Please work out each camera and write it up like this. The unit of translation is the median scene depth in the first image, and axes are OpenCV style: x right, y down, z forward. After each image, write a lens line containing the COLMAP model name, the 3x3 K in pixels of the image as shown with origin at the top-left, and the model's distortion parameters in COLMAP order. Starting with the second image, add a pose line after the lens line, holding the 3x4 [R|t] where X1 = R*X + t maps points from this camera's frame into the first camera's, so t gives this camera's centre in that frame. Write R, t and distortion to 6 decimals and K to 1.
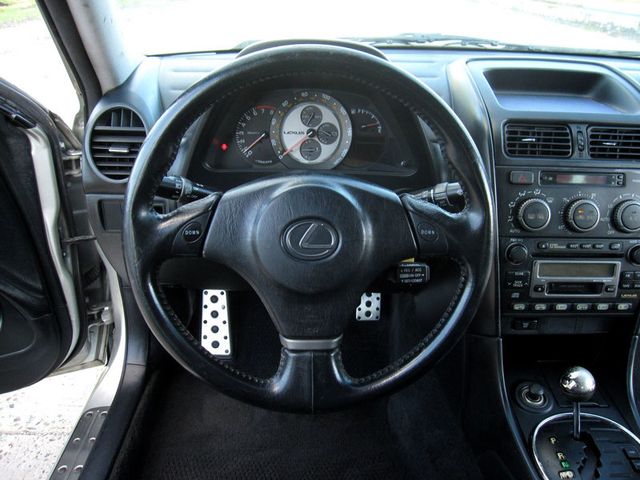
lens RADIAL K [[533.6, 0, 324.1], [0, 533.6, 239.6], [0, 0, 1]] dist [-0.066291, 0.042107]
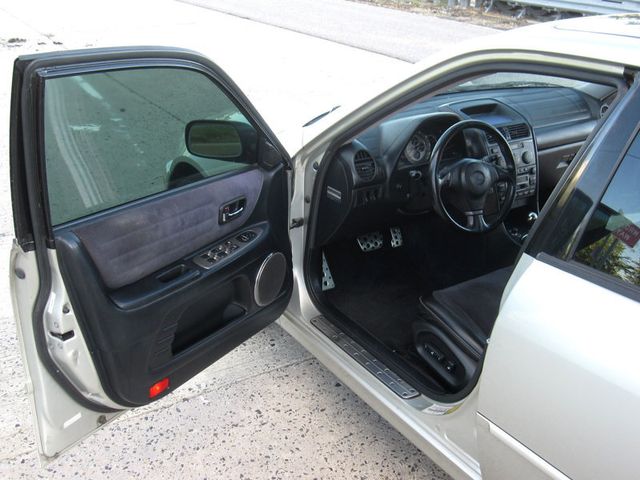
lens RADIAL K [[727.0, 0, 320.6], [0, 727.0, 240.2], [0, 0, 1]] dist [-0.070796, 0.000000]
pose [[0.855714, -0.230733, 0.463159, -1.264177], [0.248030, 0.968450, 0.024204, 0.008567], [-0.454131, 0.094166, 0.885944, -1.042286]]
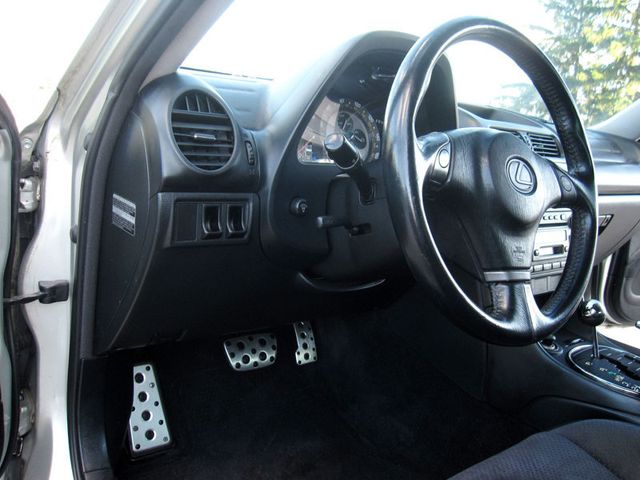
lens RADIAL K [[533.6, 0, 319.8], [0, 533.6, 237.8], [0, 0, 1]] dist [-0.066291, 0.042107]
pose [[0.822494, -0.074705, 0.563846, -0.428883], [0.201796, 0.965174, -0.166487, 0.097271], [-0.531772, 0.250717, 0.808925, 0.148506]]
